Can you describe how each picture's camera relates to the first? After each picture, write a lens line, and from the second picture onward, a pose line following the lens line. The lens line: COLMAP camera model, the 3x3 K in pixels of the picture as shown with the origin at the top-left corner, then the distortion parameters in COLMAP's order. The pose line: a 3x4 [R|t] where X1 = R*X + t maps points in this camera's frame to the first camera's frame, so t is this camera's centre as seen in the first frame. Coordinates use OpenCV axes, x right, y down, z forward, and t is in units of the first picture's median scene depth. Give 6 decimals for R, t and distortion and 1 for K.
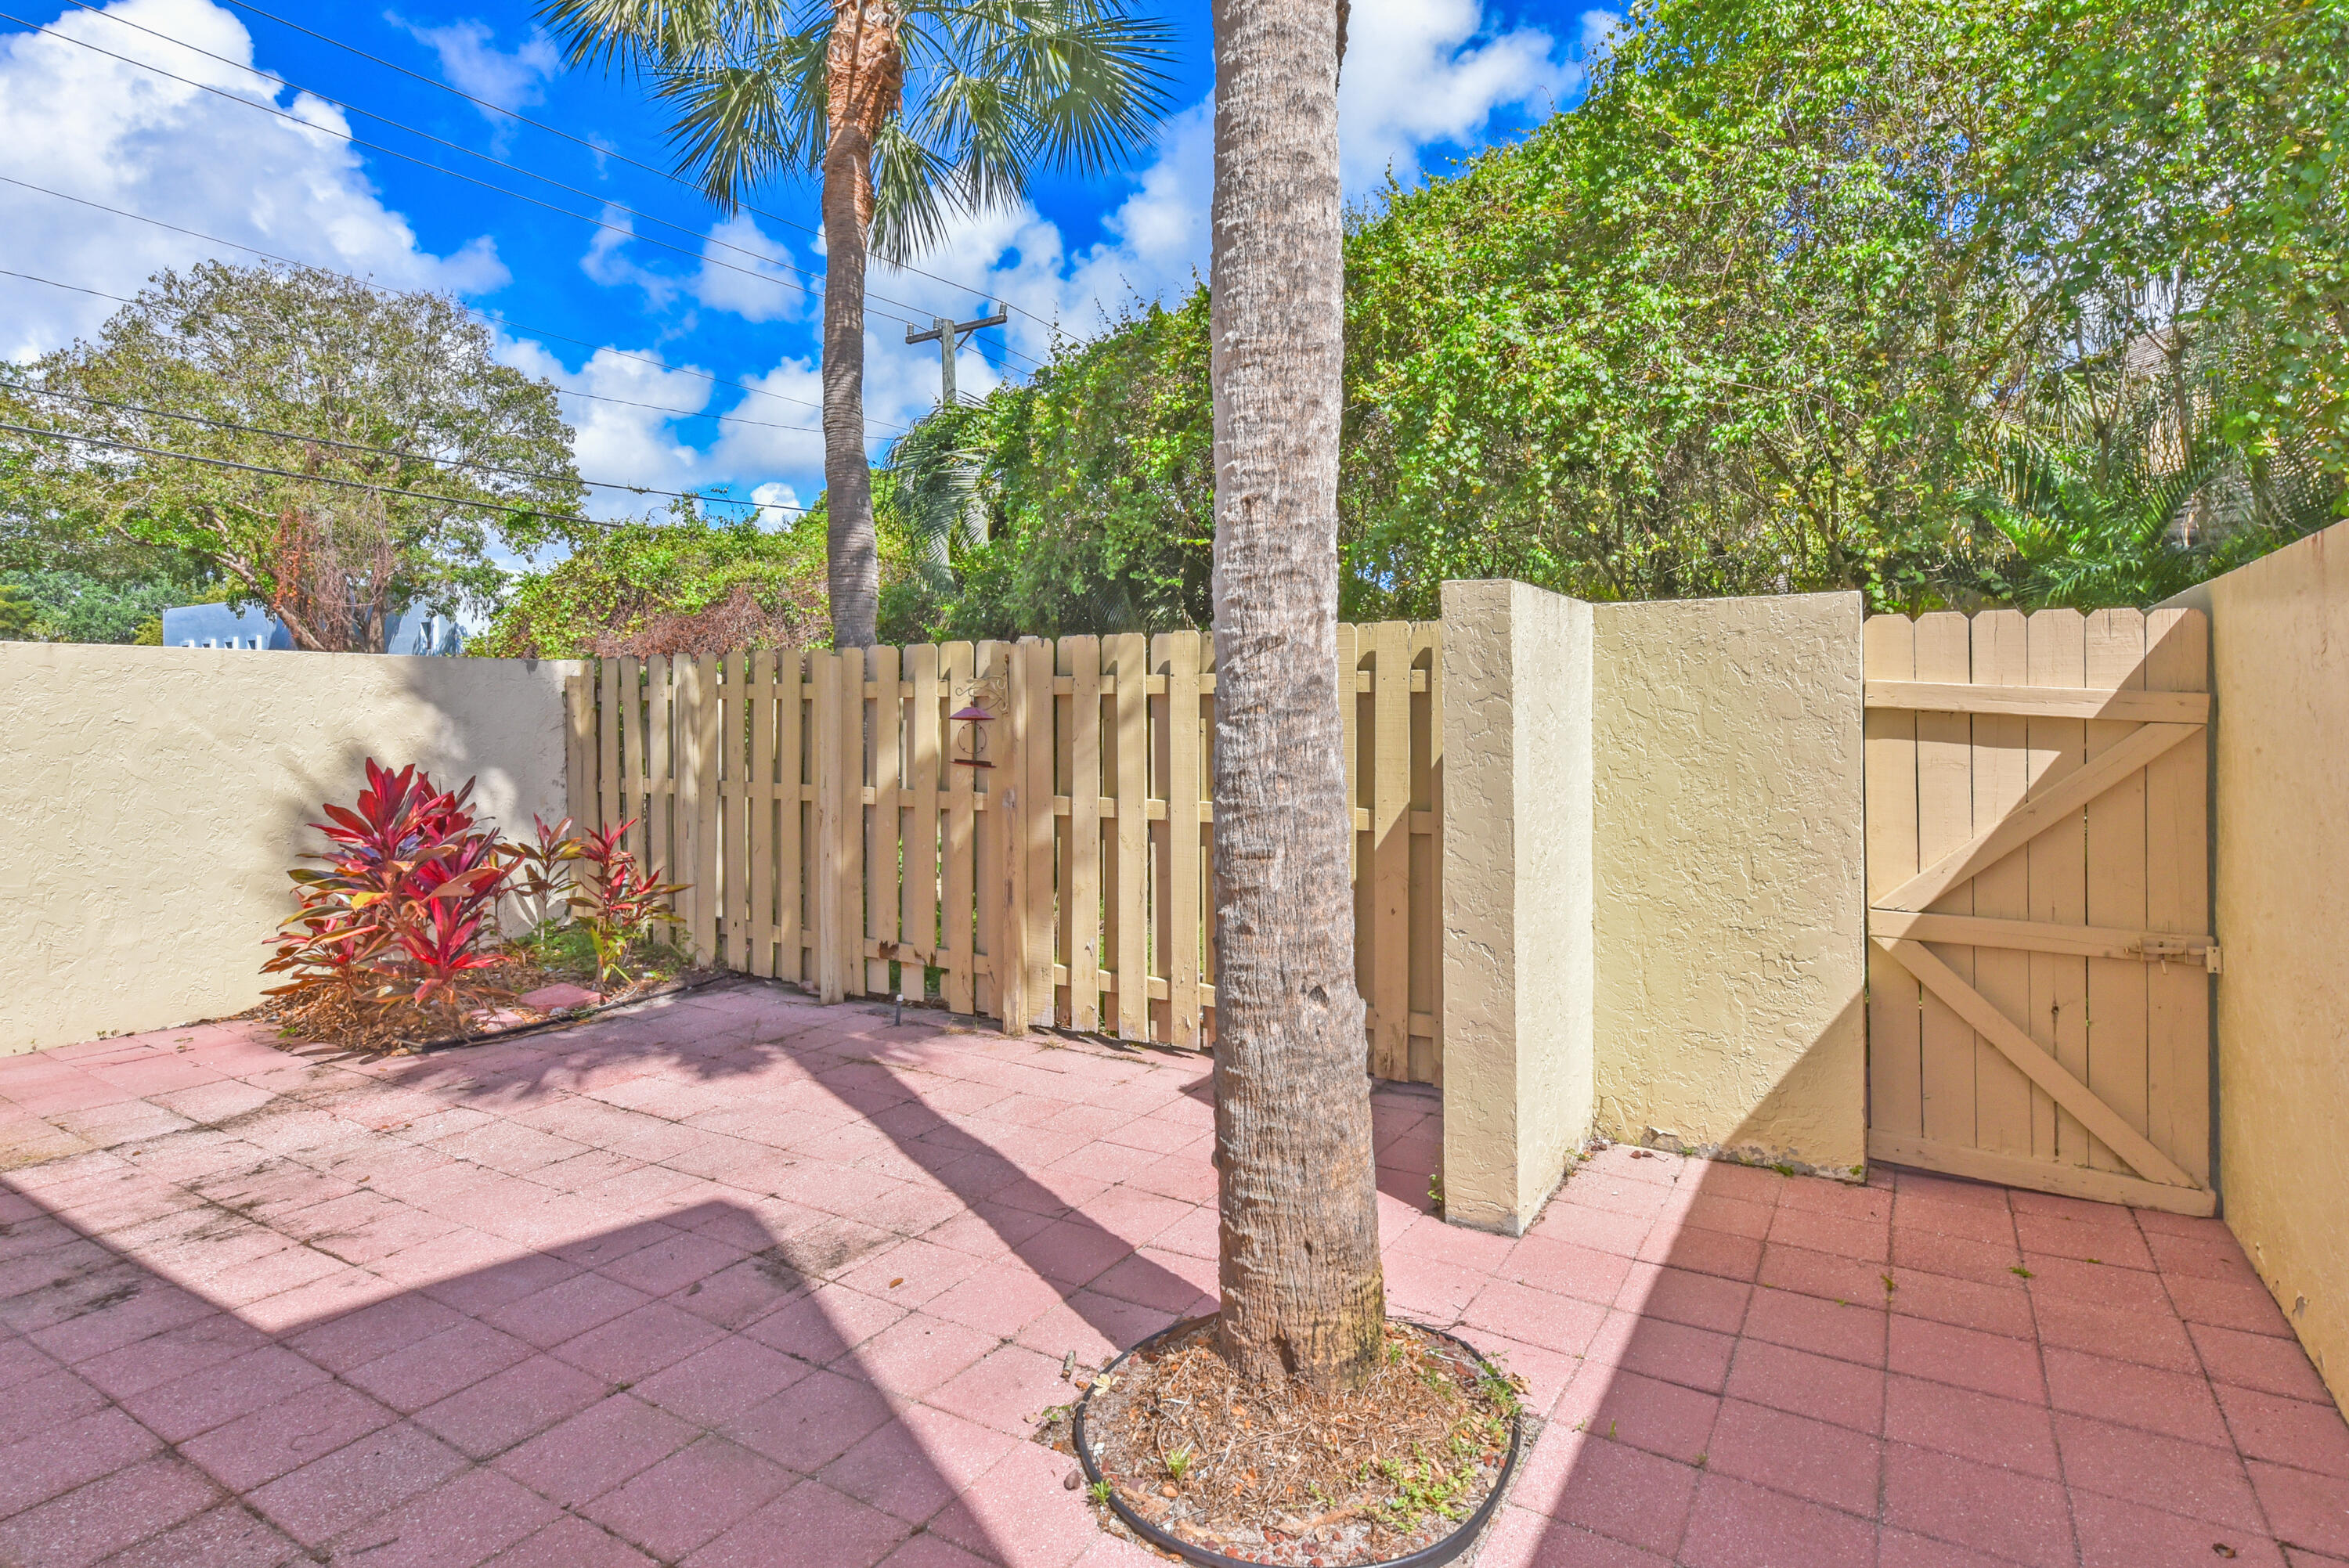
lens RADIAL K [[1193.7, 0, 1138.4], [0, 1193.7, 713.1], [0, 0, 1]] dist [0.005412, -0.002366]
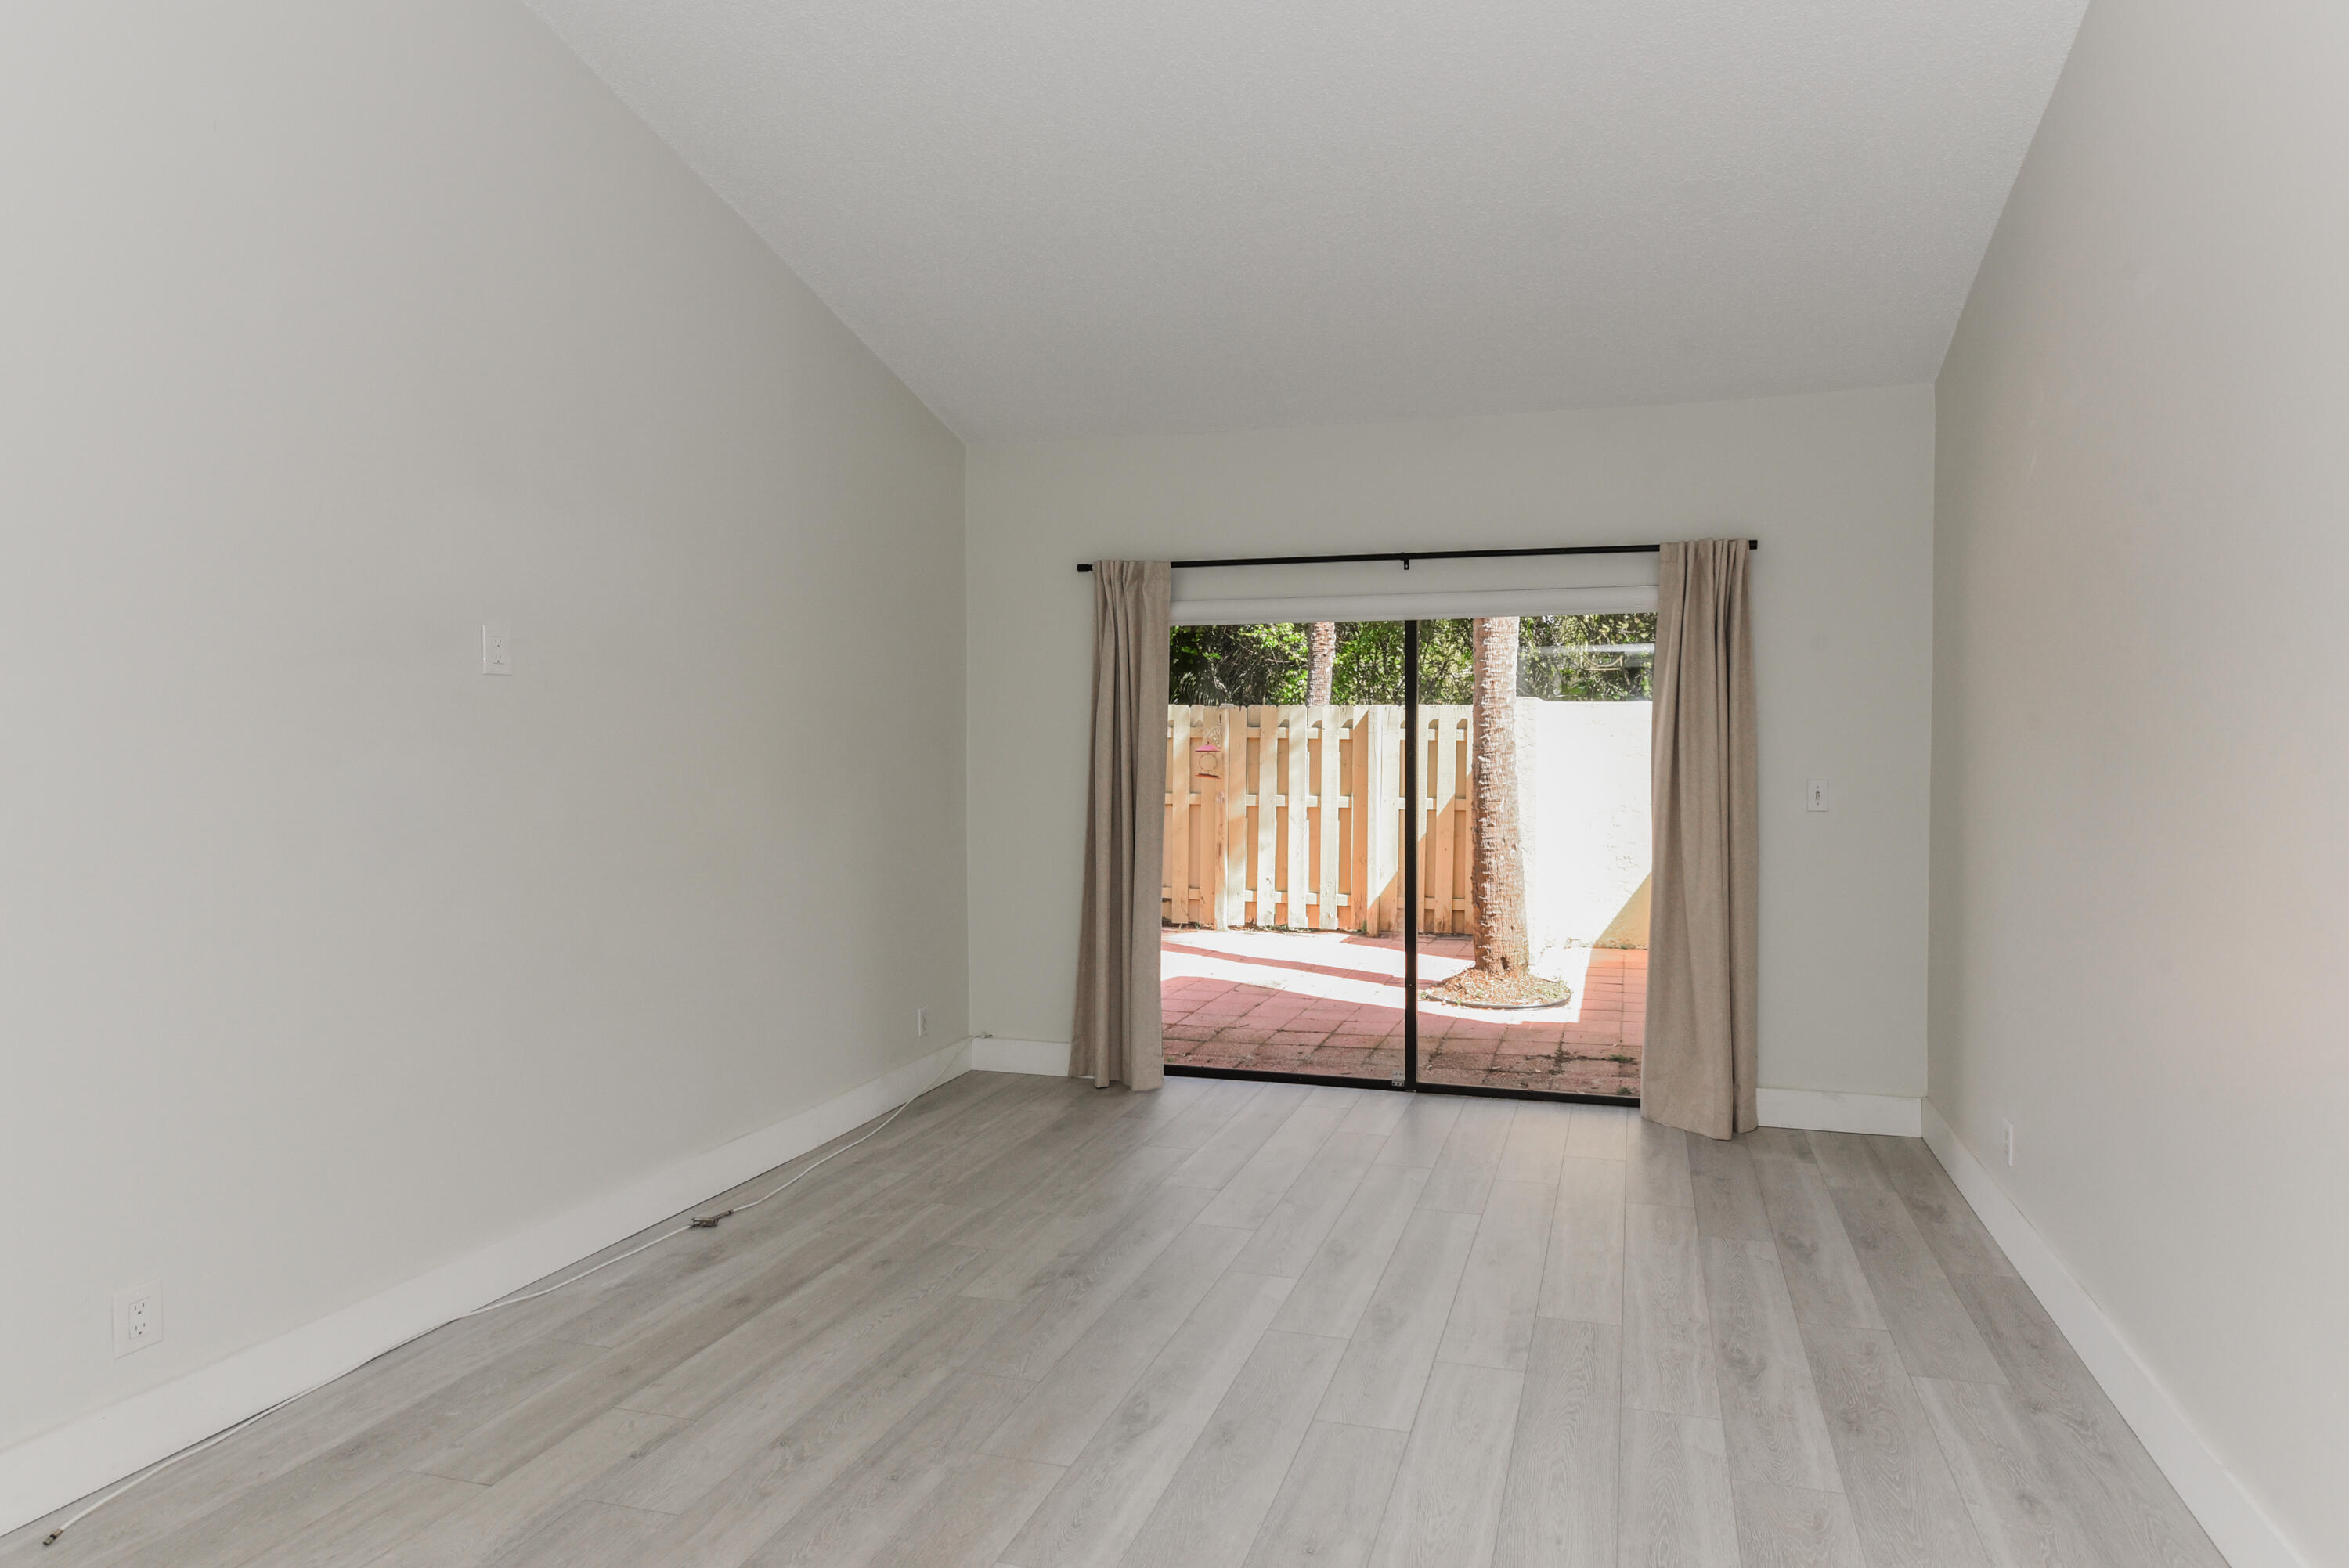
lens RADIAL K [[1265.0, 0, 1266.7], [0, 1265.0, 770.9], [0, 0, 1]] dist [-0.000271, -0.003801]
pose [[0.957022, 0.003402, 0.289997, -0.684525], [-0.010681, 0.999666, 0.023520, -0.012146], [-0.289820, -0.025606, 0.956739, -0.934476]]
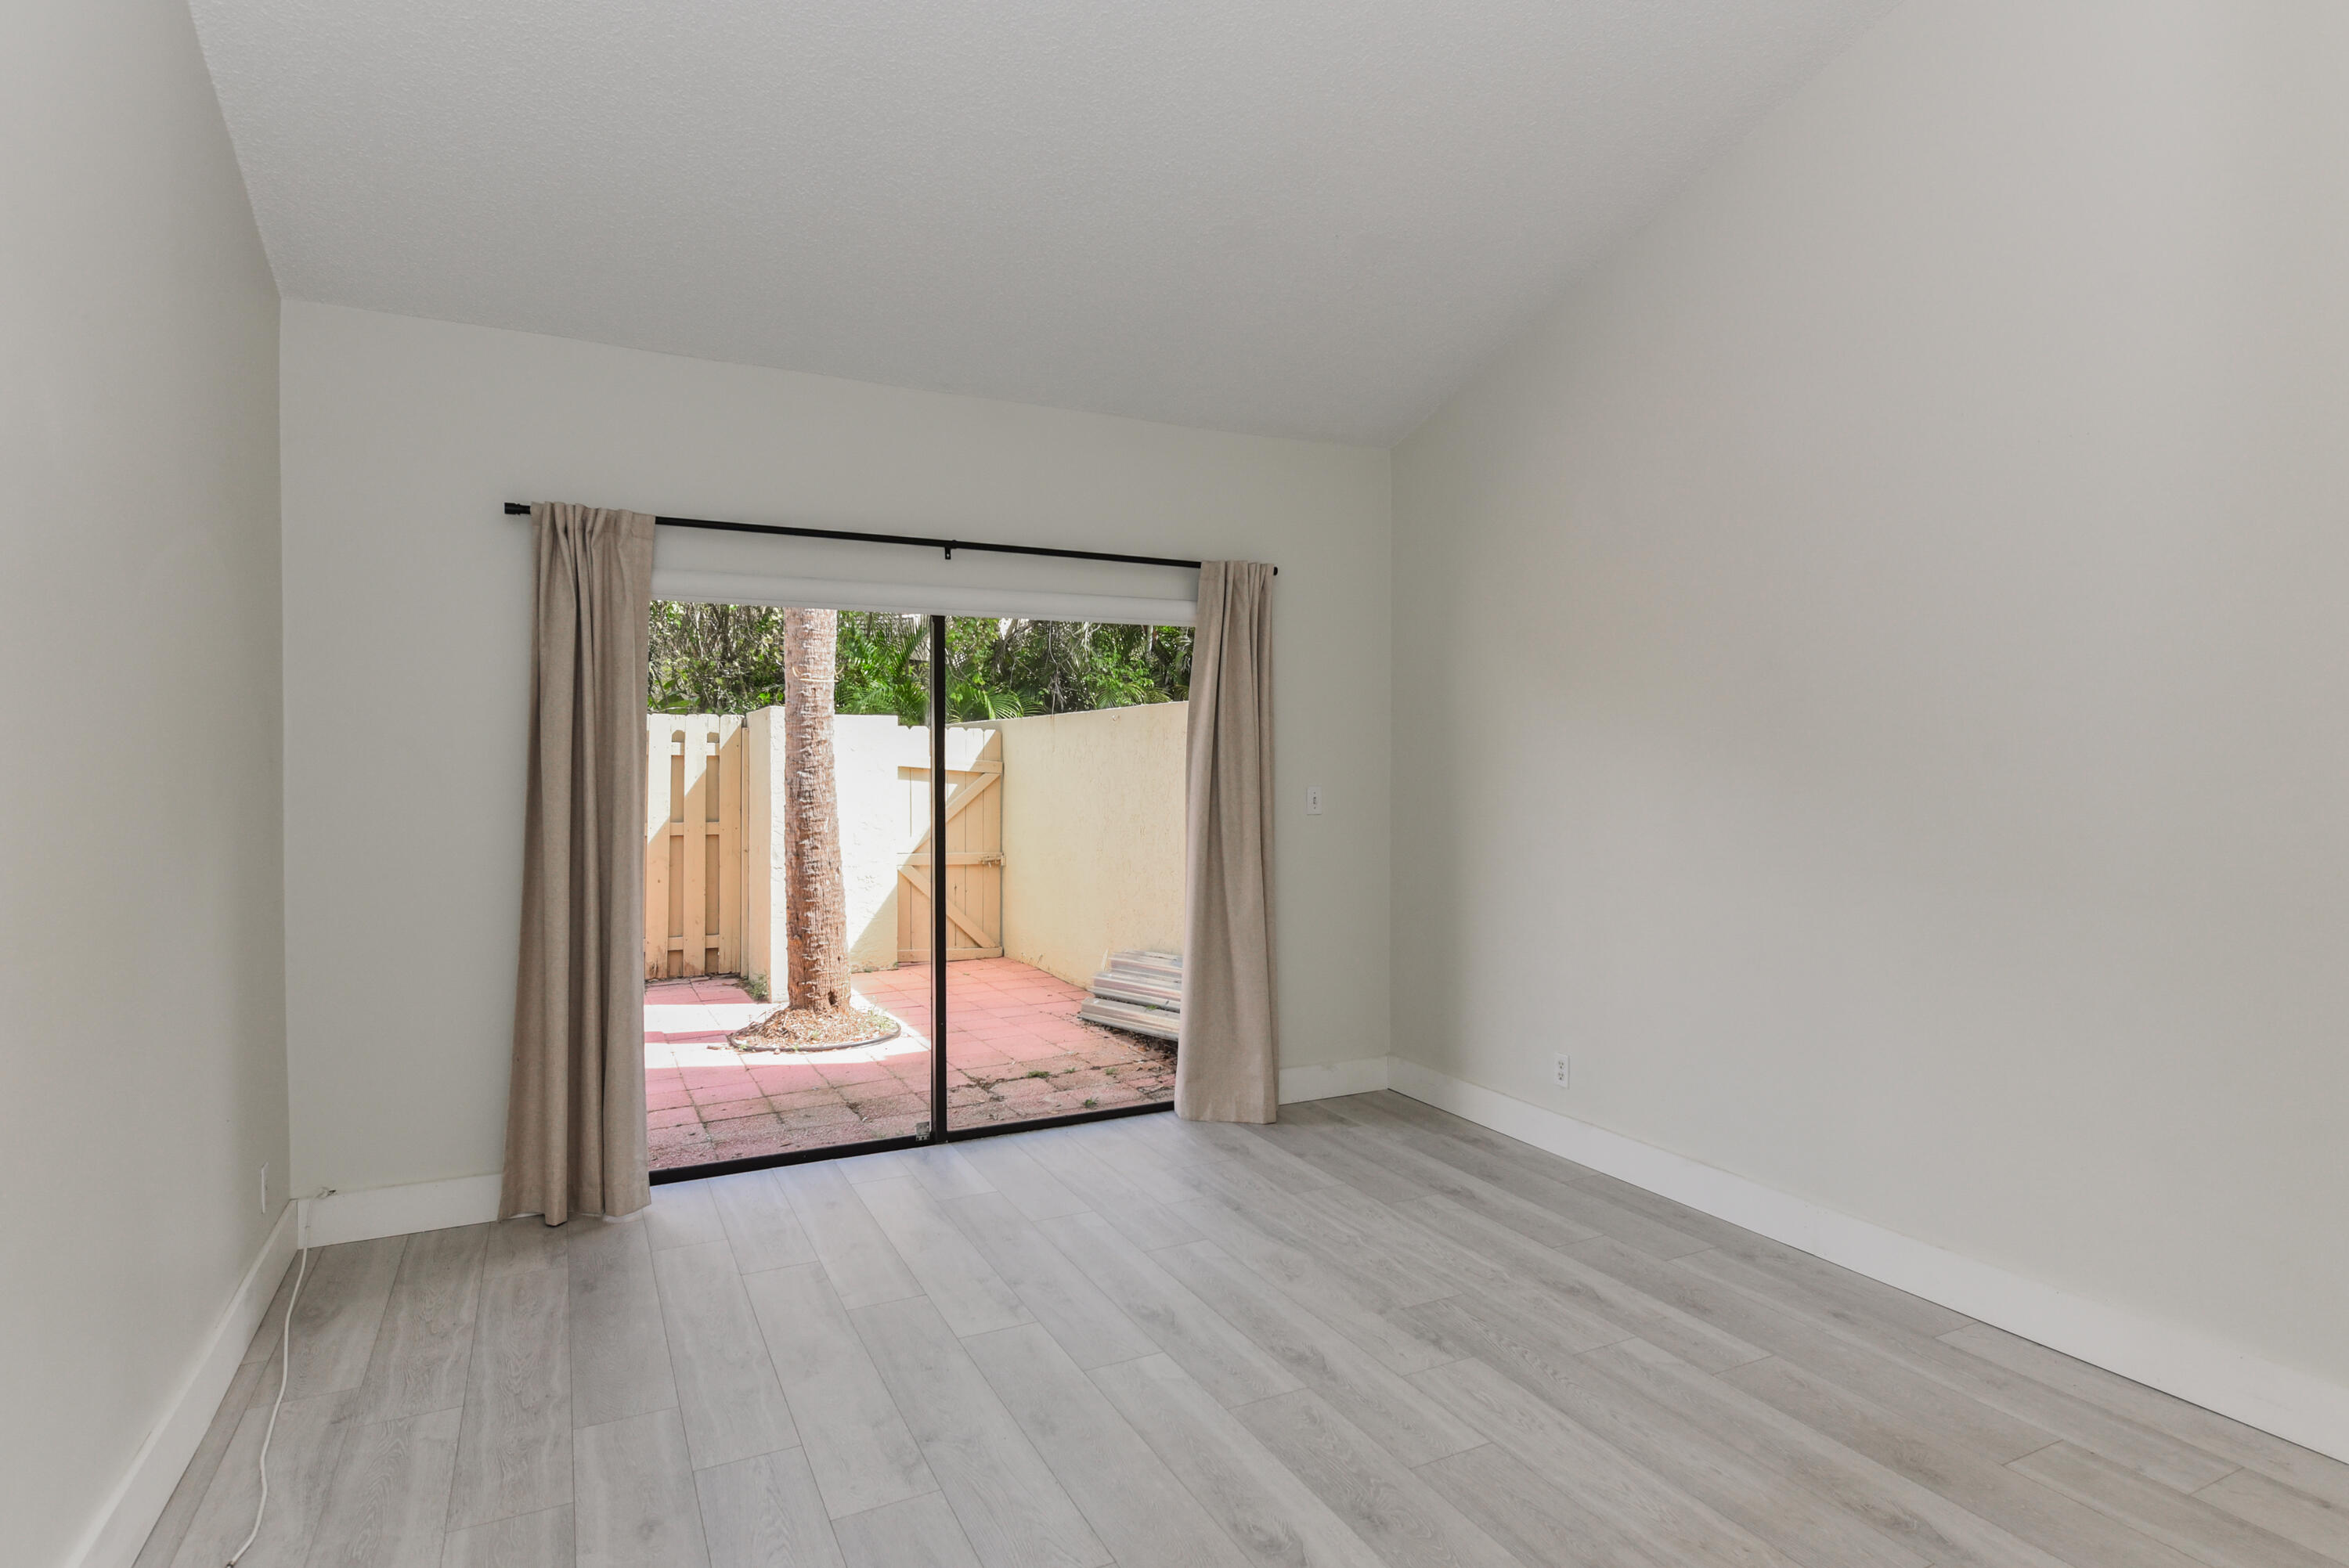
lens RADIAL K [[1289.7, 0, 1189.4], [0, 1289.7, 780.0], [0, 0, 1]] dist [0.000593, 0.000193]
pose [[0.510236, -0.002661, 0.860030, -0.996913], [-0.007107, 0.999948, 0.007310, -0.000125], [-0.860005, -0.009843, 0.510191, -0.611478]]
